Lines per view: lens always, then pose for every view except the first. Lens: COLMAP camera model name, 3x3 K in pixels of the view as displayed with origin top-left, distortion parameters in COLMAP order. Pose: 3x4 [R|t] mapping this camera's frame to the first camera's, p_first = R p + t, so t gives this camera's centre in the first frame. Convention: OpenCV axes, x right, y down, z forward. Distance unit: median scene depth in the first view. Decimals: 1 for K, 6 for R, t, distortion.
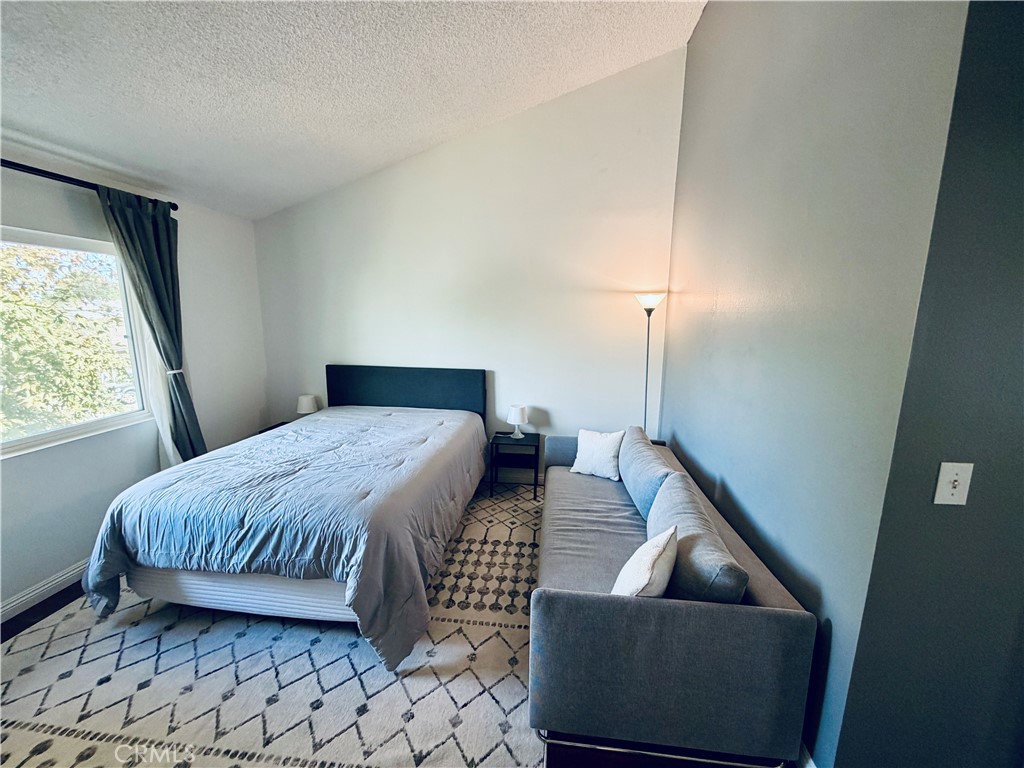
lens RADIAL K [[410.5, 0, 513.5], [0, 410.5, 380.0], [0, 0, 1]] dist [-0.002653, 0.000285]
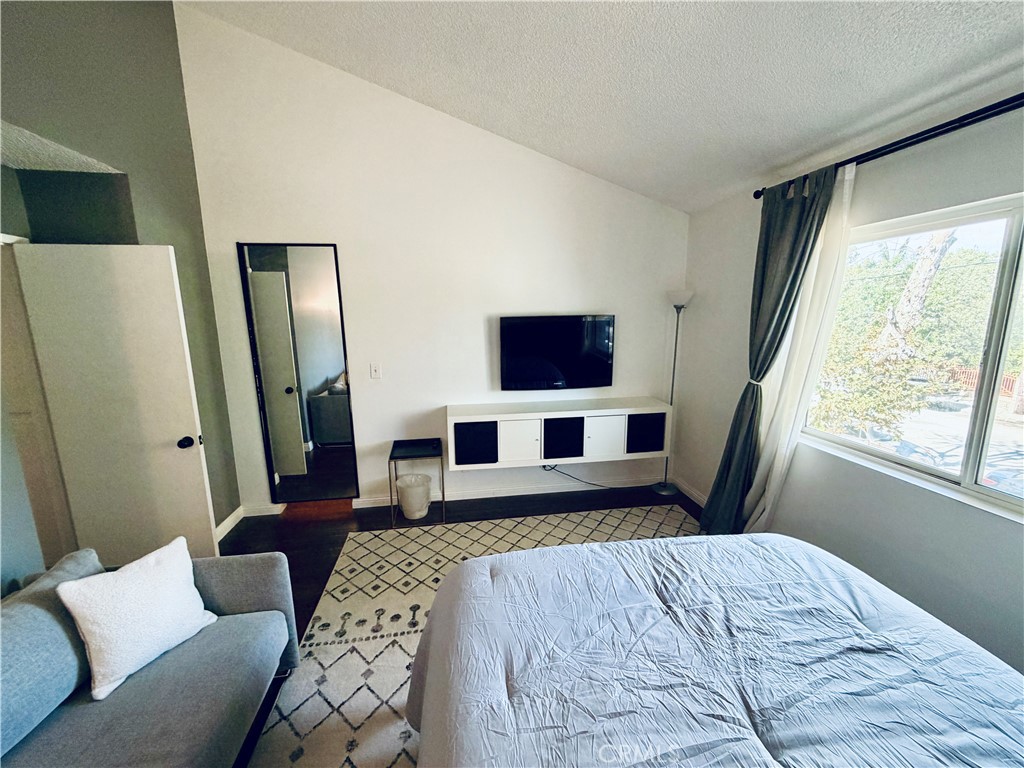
lens RADIAL K [[410.5, 0, 510.0], [0, 410.5, 387.8], [0, 0, 1]] dist [-0.002653, 0.000285]
pose [[-0.966766, 0.042191, -0.252158, -0.188931], [-0.046321, 0.941060, 0.335052, -0.219940], [0.251432, 0.335597, -0.907831, 1.304911]]
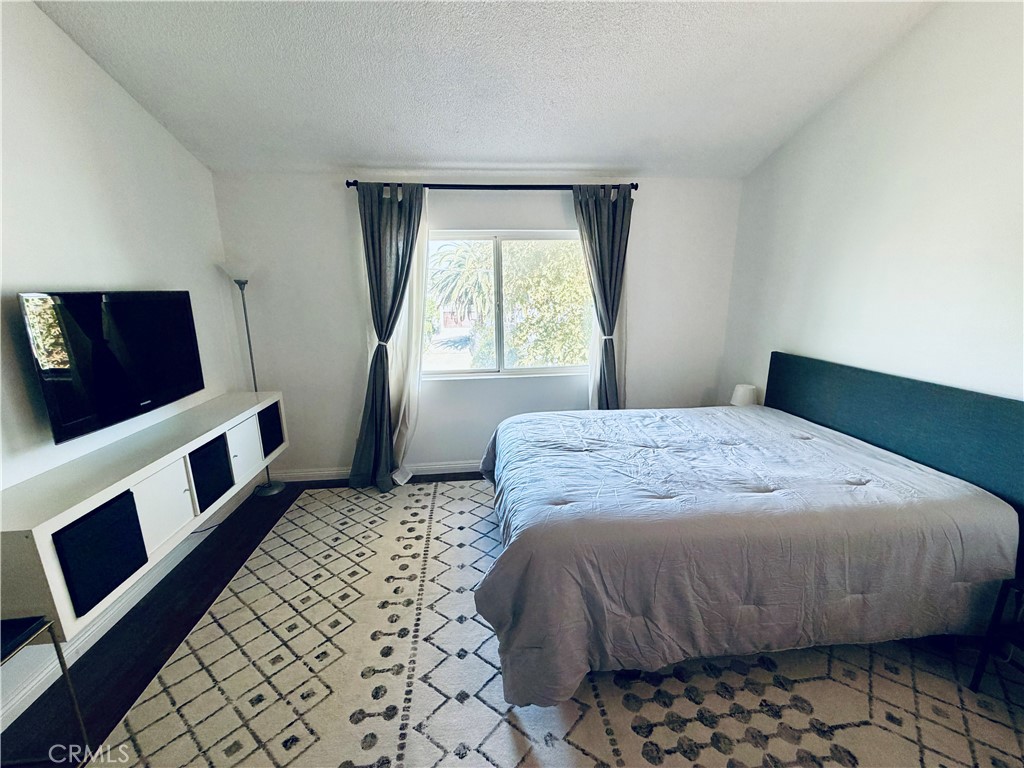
lens RADIAL K [[410.5, 0, 510.9], [0, 410.5, 384.2], [0, 0, 1]] dist [-0.002653, 0.000285]
pose [[0.212679, 0.207197, -0.954902, 0.303534], [-0.145224, 0.973108, 0.178803, -0.071987], [0.966270, 0.100647, 0.237050, 0.577599]]
